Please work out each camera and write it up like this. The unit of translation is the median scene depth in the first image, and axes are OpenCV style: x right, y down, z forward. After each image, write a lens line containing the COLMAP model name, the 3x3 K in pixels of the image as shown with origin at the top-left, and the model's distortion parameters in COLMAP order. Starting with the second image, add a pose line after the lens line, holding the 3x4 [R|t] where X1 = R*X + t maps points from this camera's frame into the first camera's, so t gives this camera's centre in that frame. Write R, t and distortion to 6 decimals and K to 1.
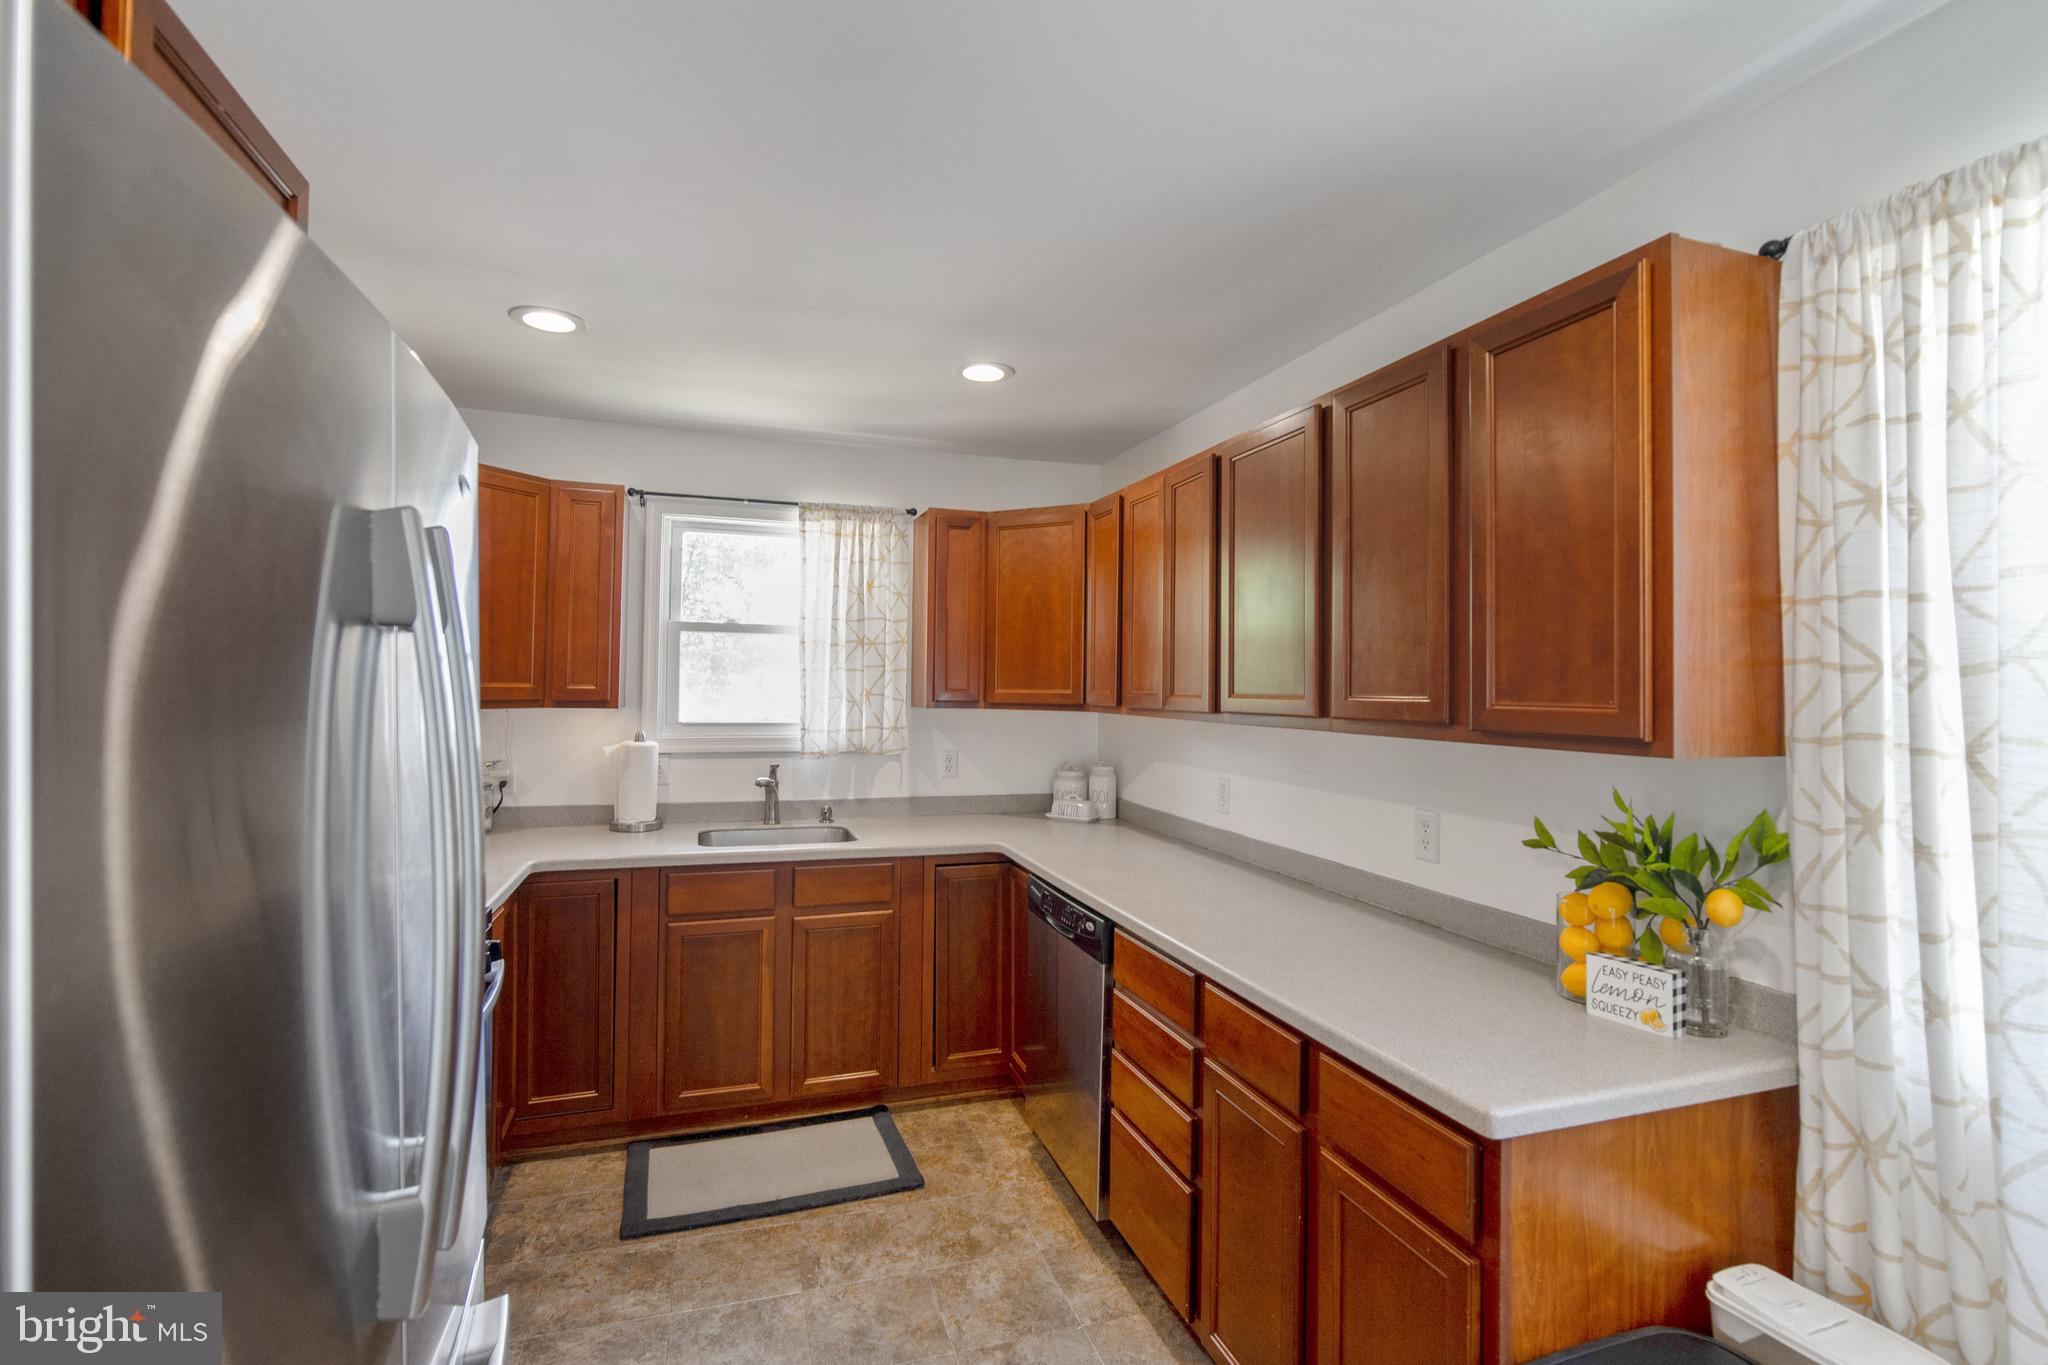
lens RADIAL K [[907.4, 0, 1024.0], [0, 907.4, 682.5], [0, 0, 1]] dist [-0.001553, 0.000227]
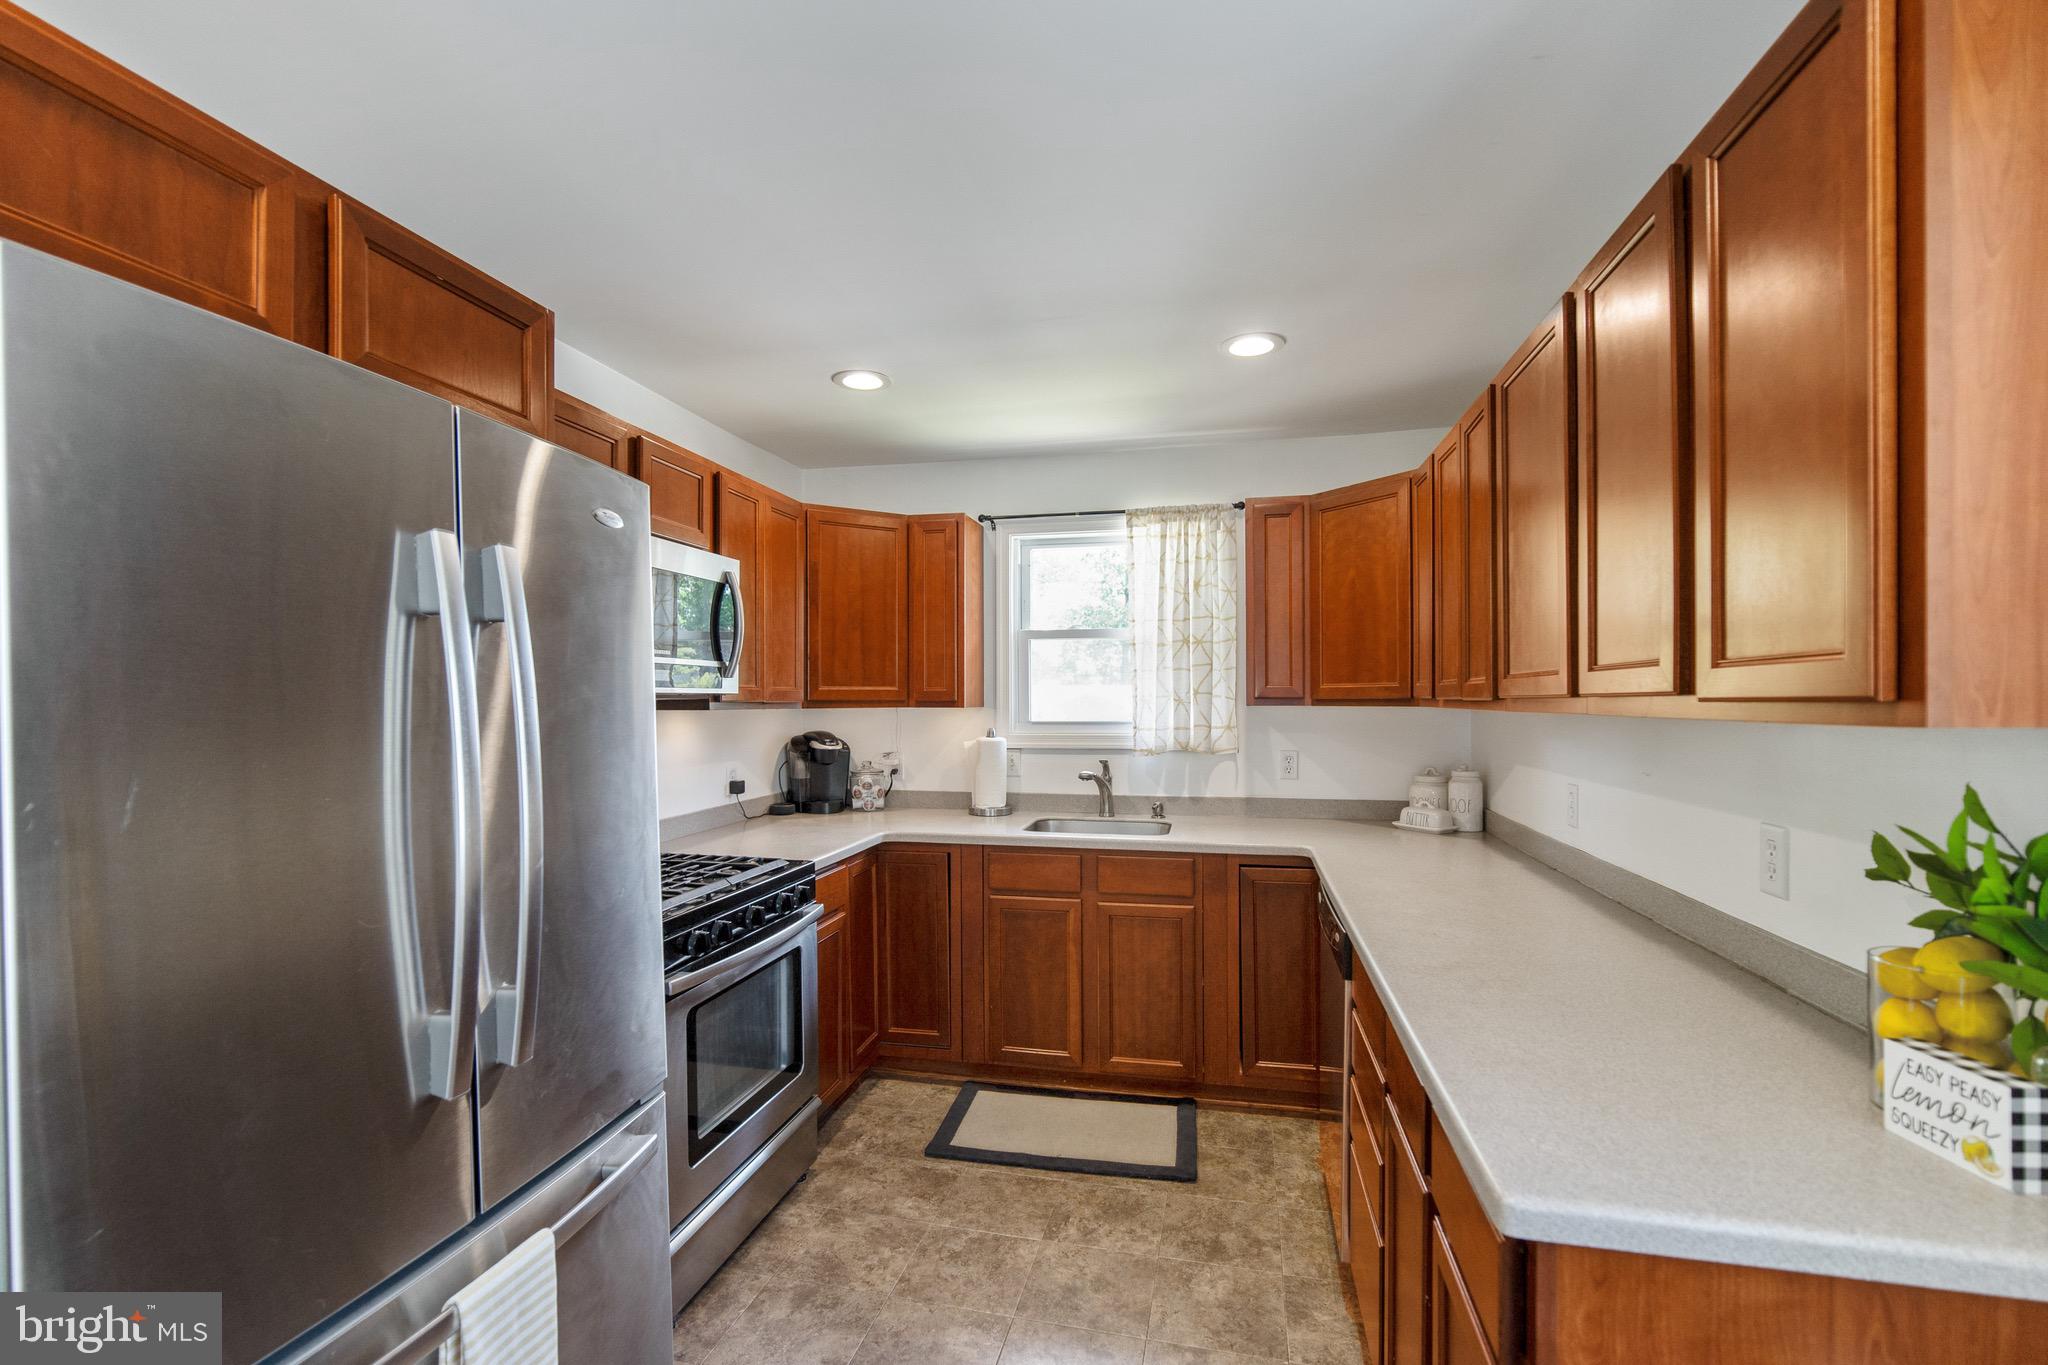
lens RADIAL K [[891.4, 0, 1028.7], [0, 891.4, 713.6], [0, 0, 1]] dist [-0.002366, 0.004851]
pose [[0.862031, -0.008065, -0.506791, 0.196389], [0.017892, 0.999734, 0.014523, 0.021194], [0.506539, -0.021586, 0.861947, 0.064268]]
